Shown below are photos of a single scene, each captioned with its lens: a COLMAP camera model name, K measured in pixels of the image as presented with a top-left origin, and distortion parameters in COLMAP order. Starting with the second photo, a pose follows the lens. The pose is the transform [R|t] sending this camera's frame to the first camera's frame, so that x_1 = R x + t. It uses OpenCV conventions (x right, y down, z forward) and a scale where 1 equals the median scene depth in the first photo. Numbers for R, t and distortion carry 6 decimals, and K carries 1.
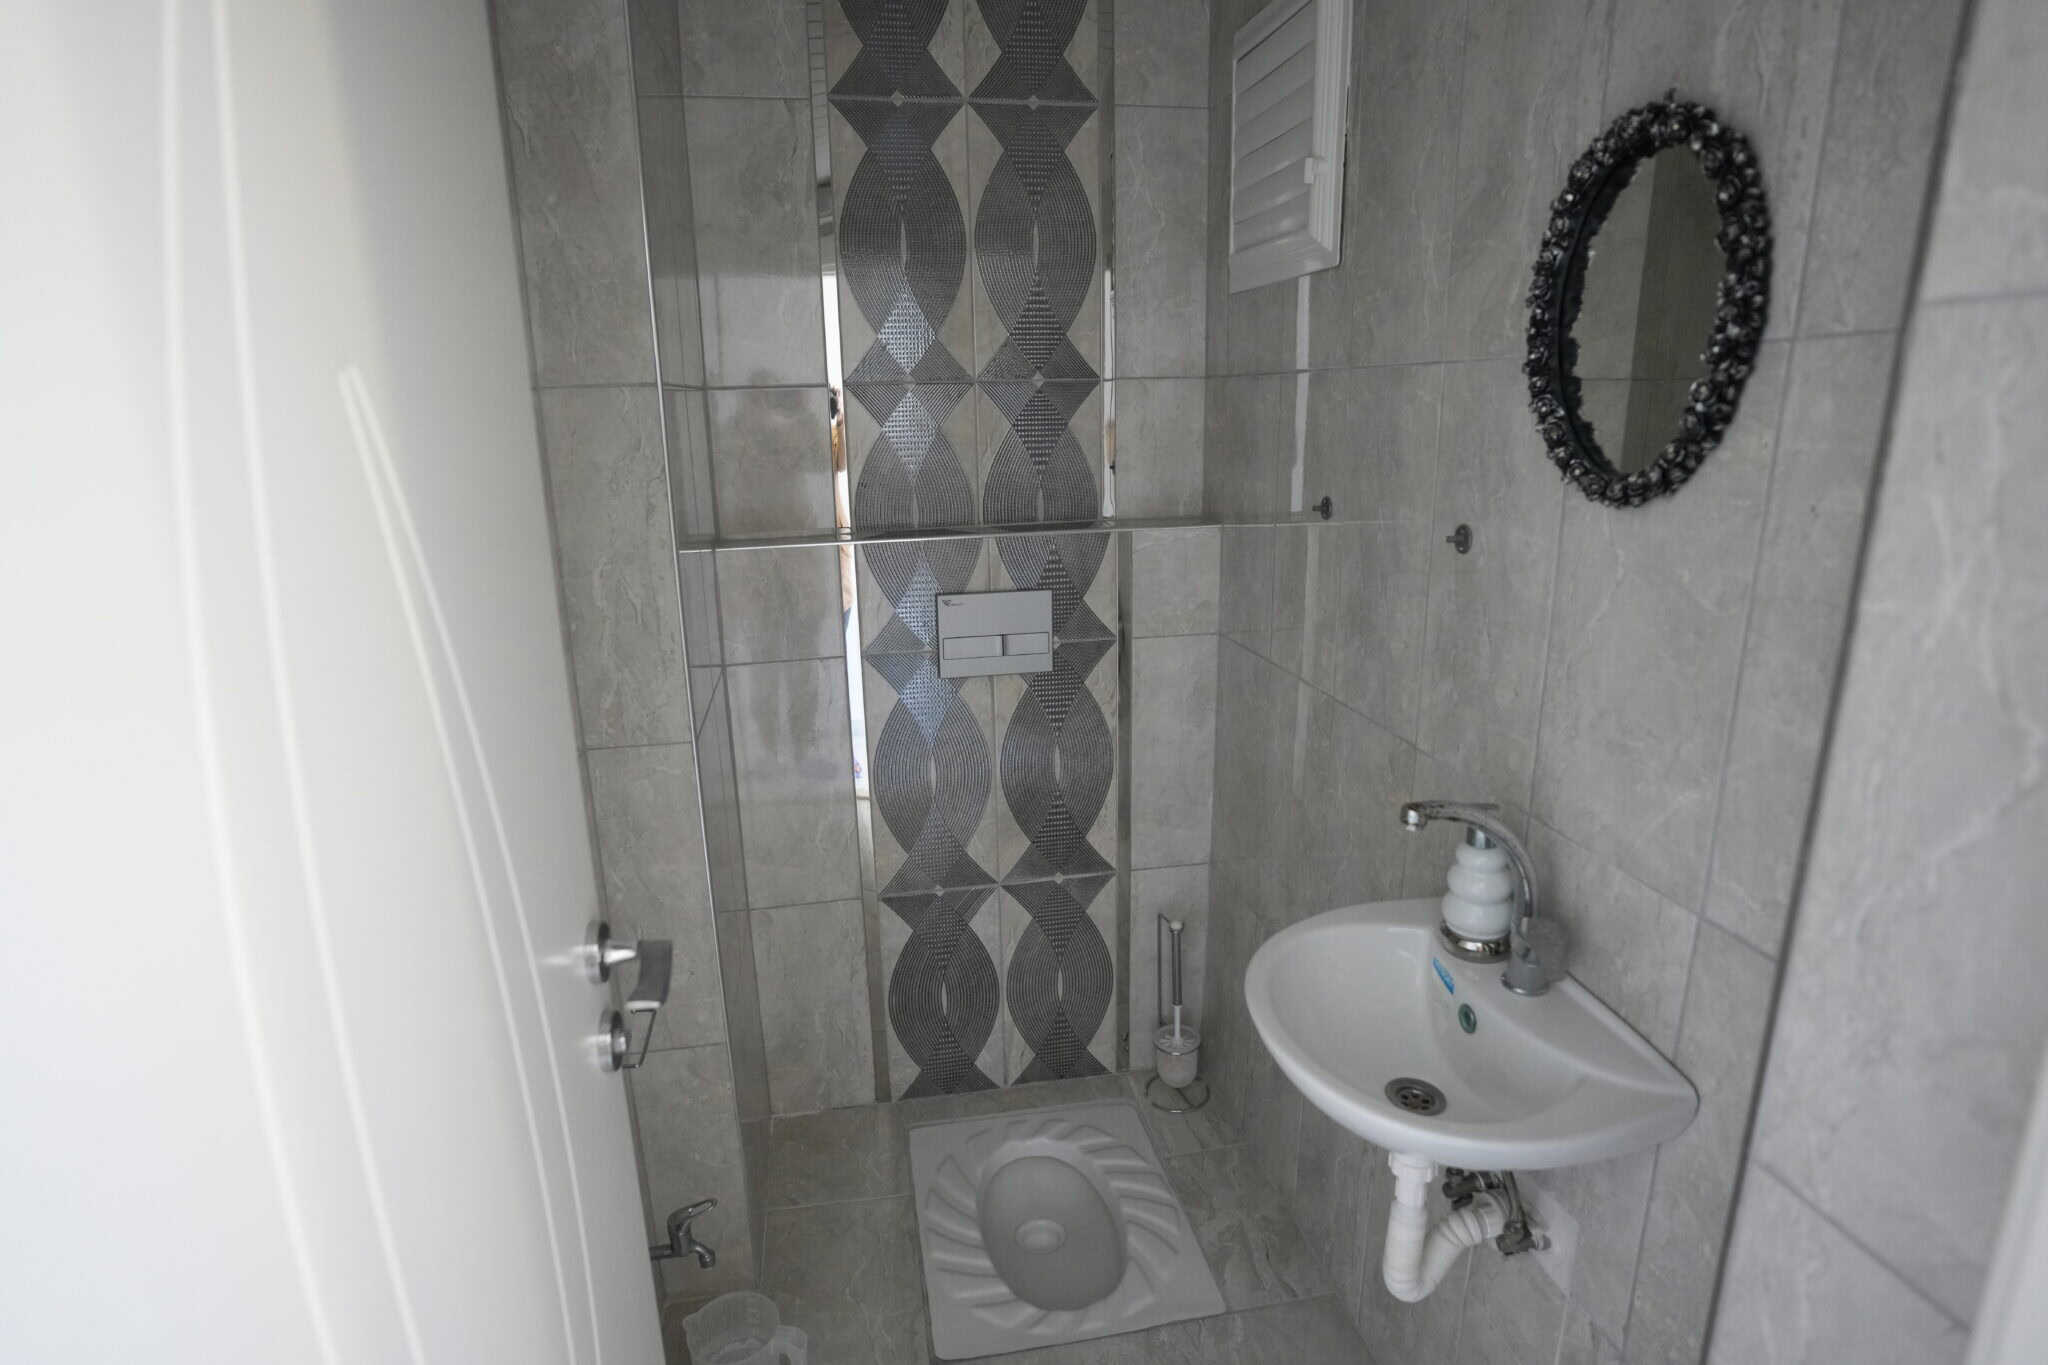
lens RADIAL K [[1077.7, 0, 1024.3], [0, 1077.7, 677.8], [0, 0, 1]] dist [-0.072285, 0.044900]
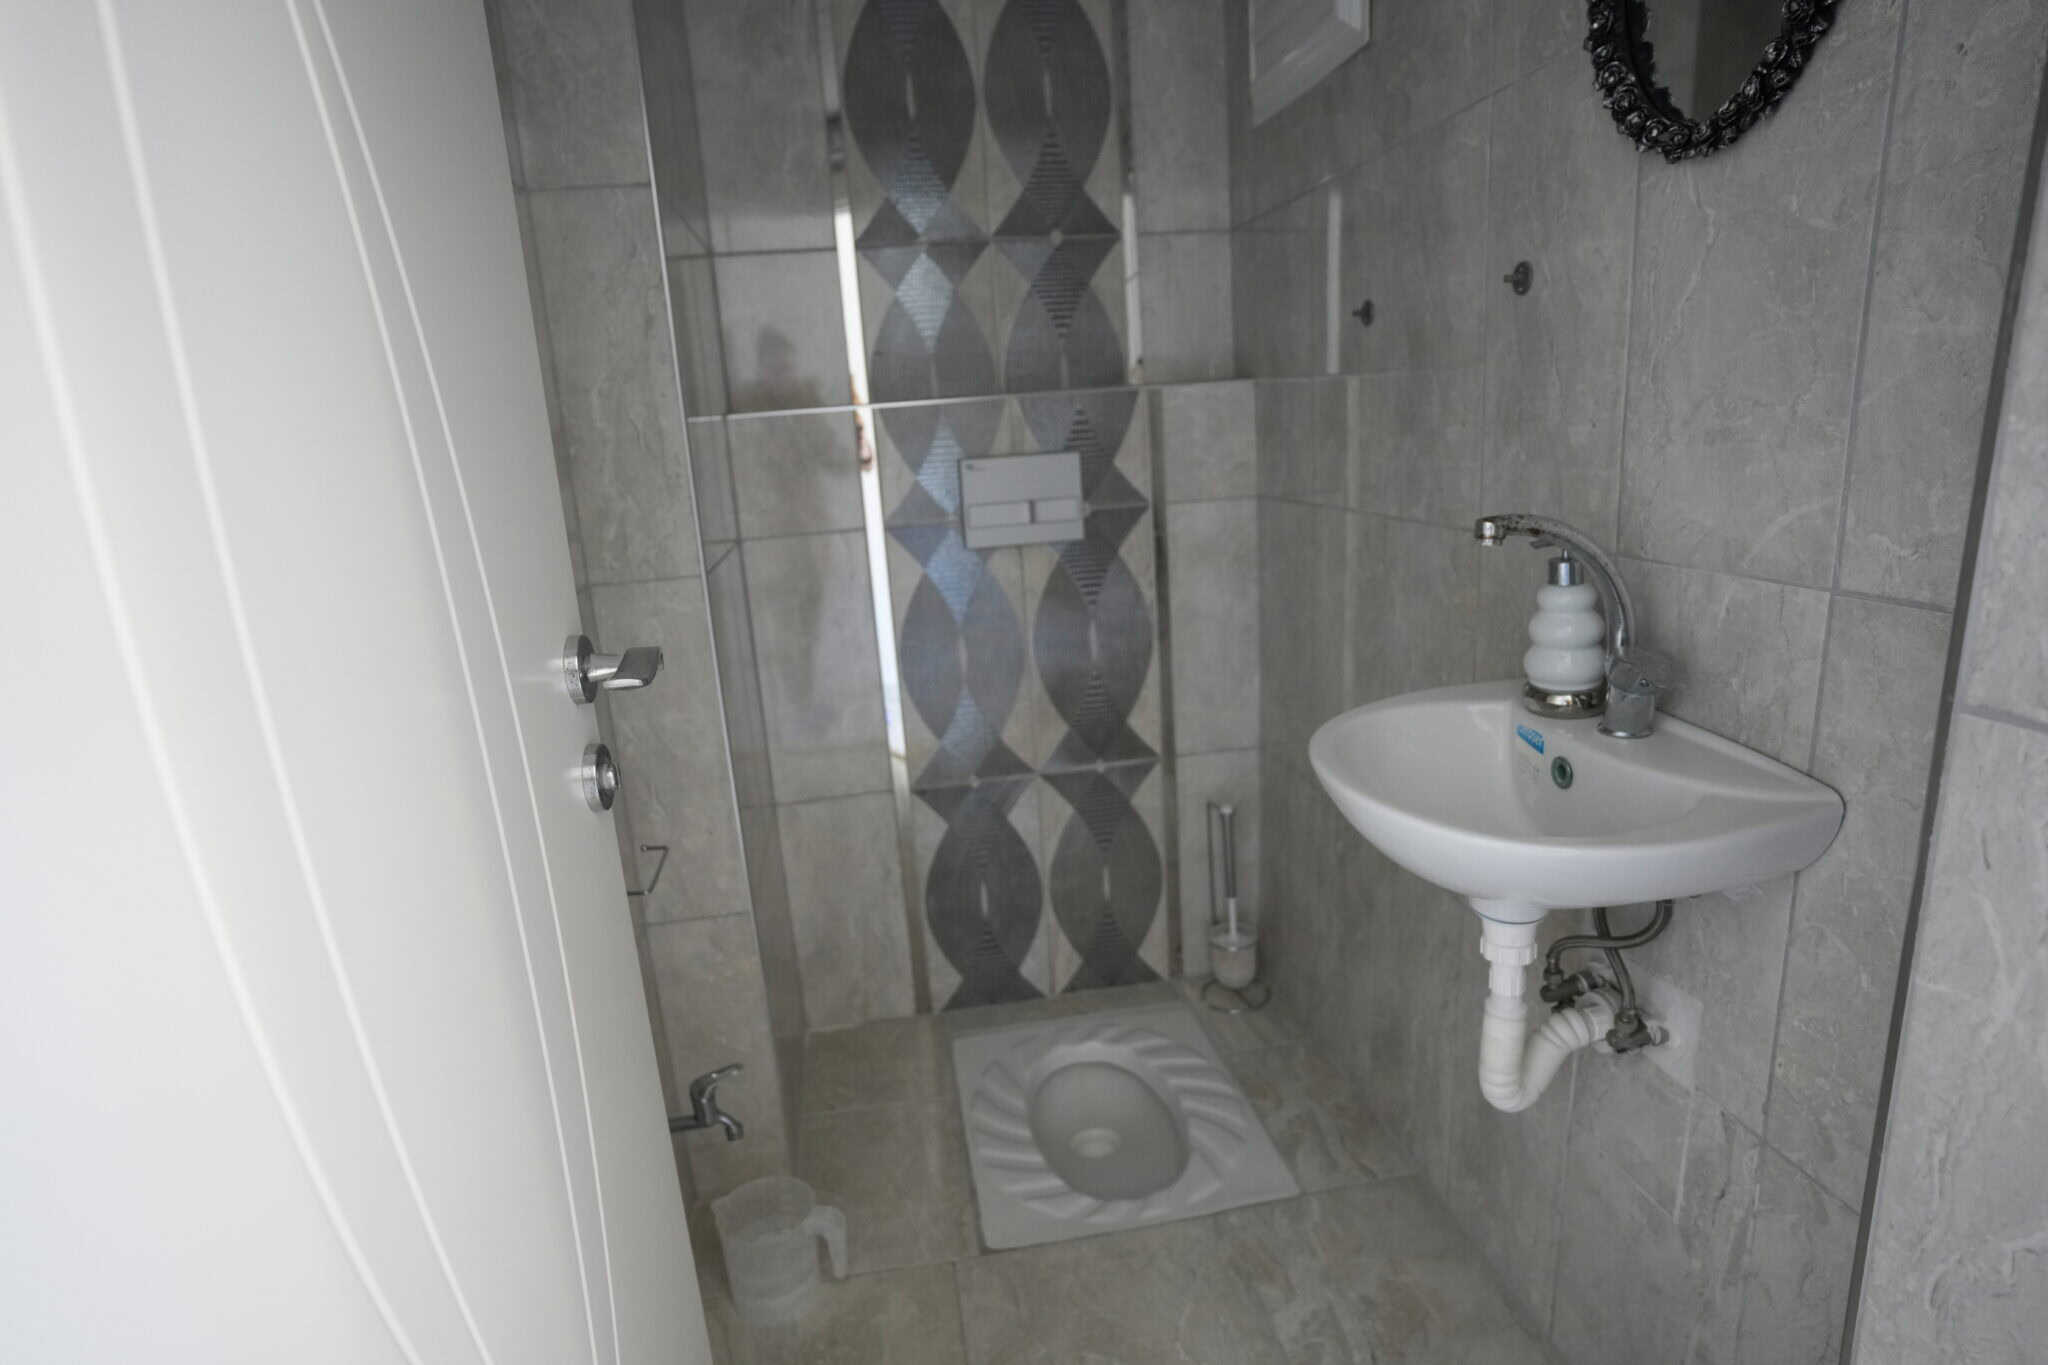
lens RADIAL K [[1077.7, 0, 1024.3], [0, 1077.7, 677.8], [0, 0, 1]] dist [-0.072285, 0.044900]
pose [[0.998603, -0.040288, -0.034177, 0.001345], [0.039702, 0.999056, -0.017651, 0.165590], [0.034856, 0.016269, 0.999260, 0.065668]]
